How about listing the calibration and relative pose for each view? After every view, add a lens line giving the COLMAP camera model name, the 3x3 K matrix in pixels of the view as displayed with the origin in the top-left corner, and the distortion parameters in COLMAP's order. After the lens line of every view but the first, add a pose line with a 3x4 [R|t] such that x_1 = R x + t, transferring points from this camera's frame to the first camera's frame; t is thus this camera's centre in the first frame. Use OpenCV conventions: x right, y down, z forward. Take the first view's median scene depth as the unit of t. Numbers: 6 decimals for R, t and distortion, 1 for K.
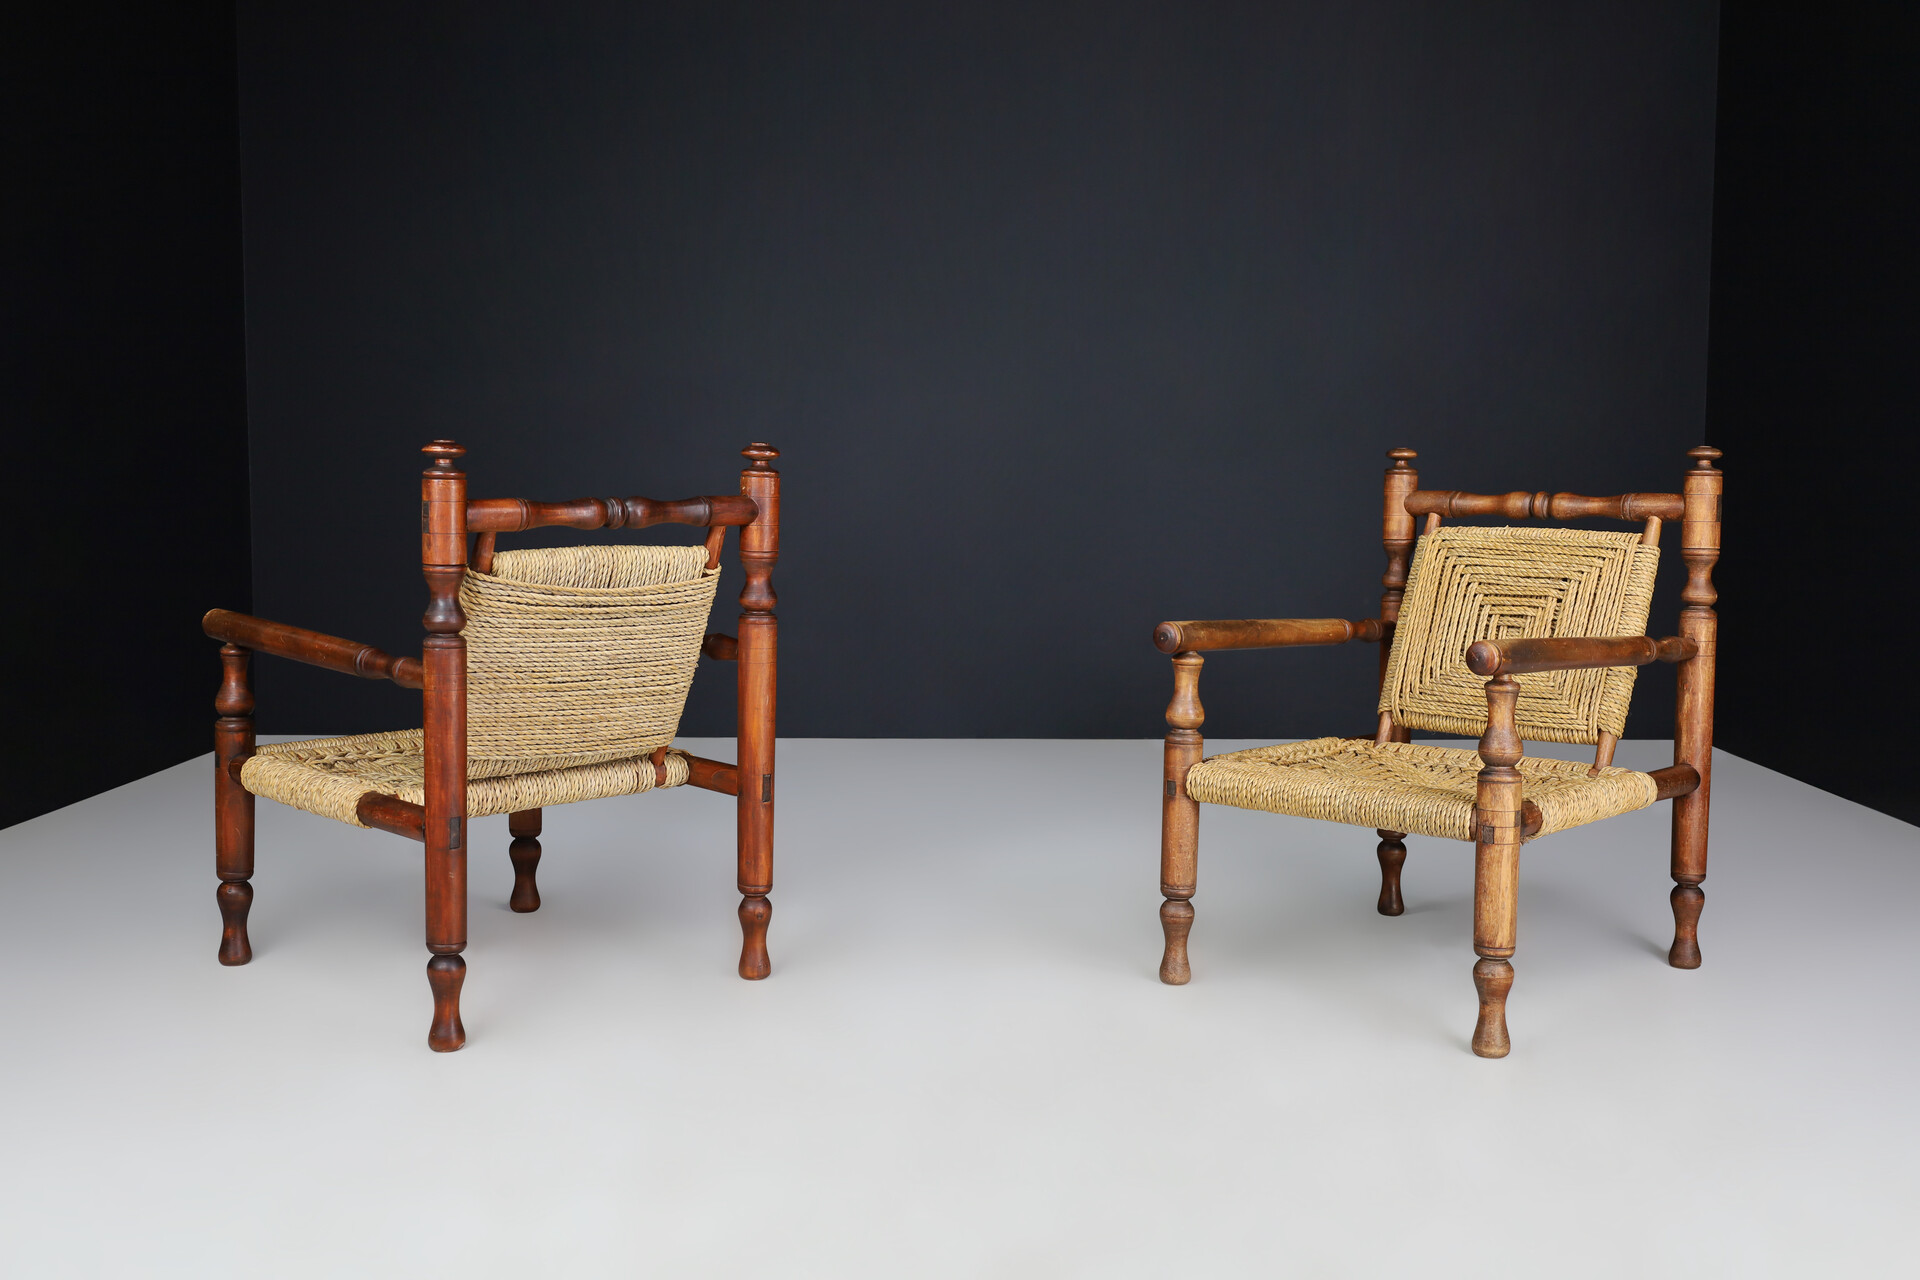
lens RADIAL K [[1966.7, 0, 993.1], [0, 1966.7, 640.1], [0, 0, 1]] dist [-0.010924, -0.029268]
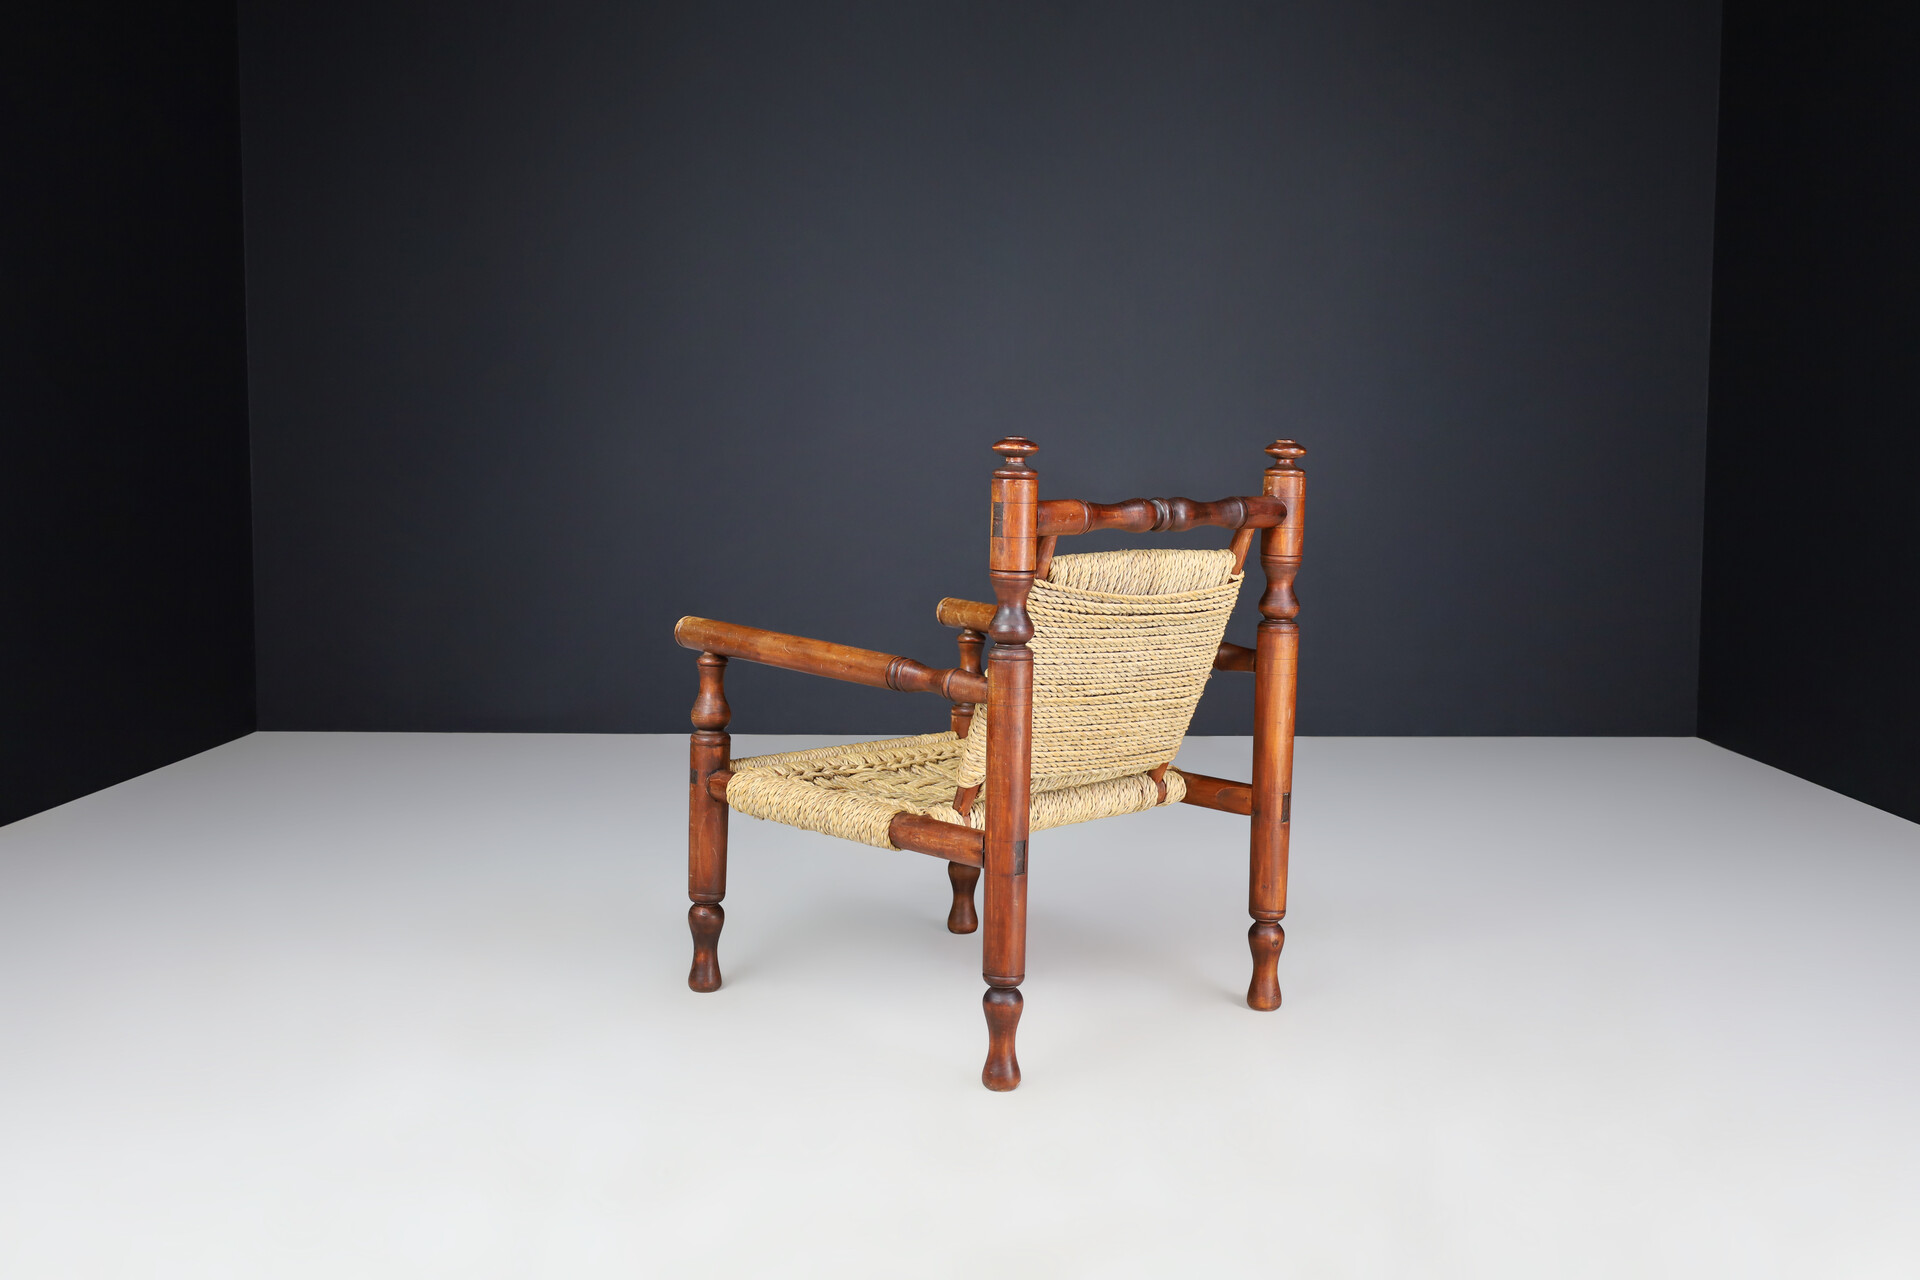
lens RADIAL K [[1966.7, 0, 993.1], [0, 1966.7, 640.1], [0, 0, 1]] dist [-0.010924, -0.029268]
pose [[0.999312, 0.000628, -0.037084, -0.230115], [-0.000635, 1.000000, -0.000188, -0.004665], [0.037084, 0.000212, 0.999312, 0.058654]]
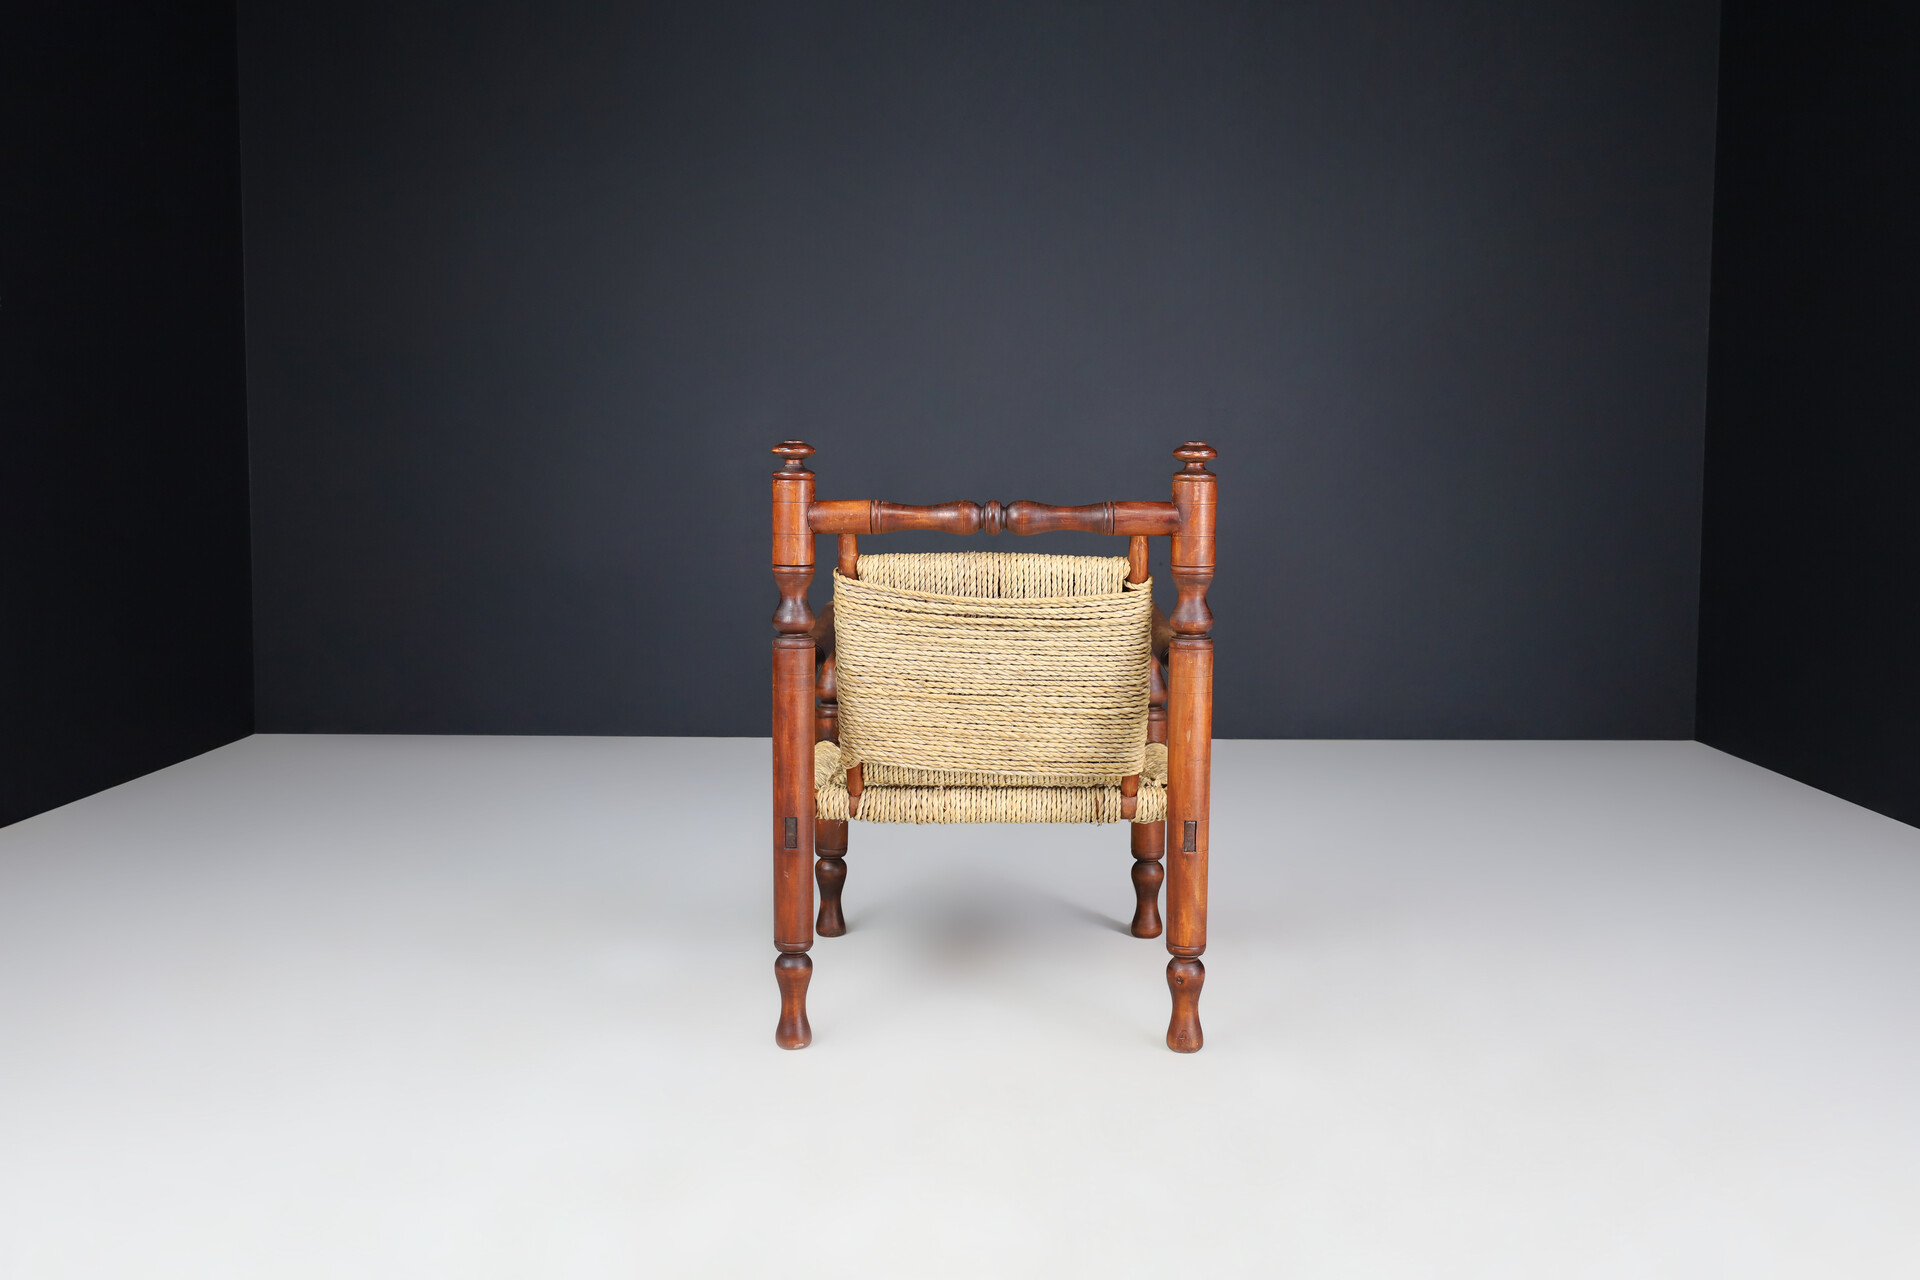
lens RADIAL K [[1966.7, 0, 993.1], [0, 1966.7, 640.1], [0, 0, 1]] dist [-0.010924, -0.029268]
pose [[0.706236, 0.063579, -0.705115, 0.455746], [-0.066373, 0.997519, 0.023467, -0.027818], [0.704858, 0.030227, 0.708704, 0.328018]]
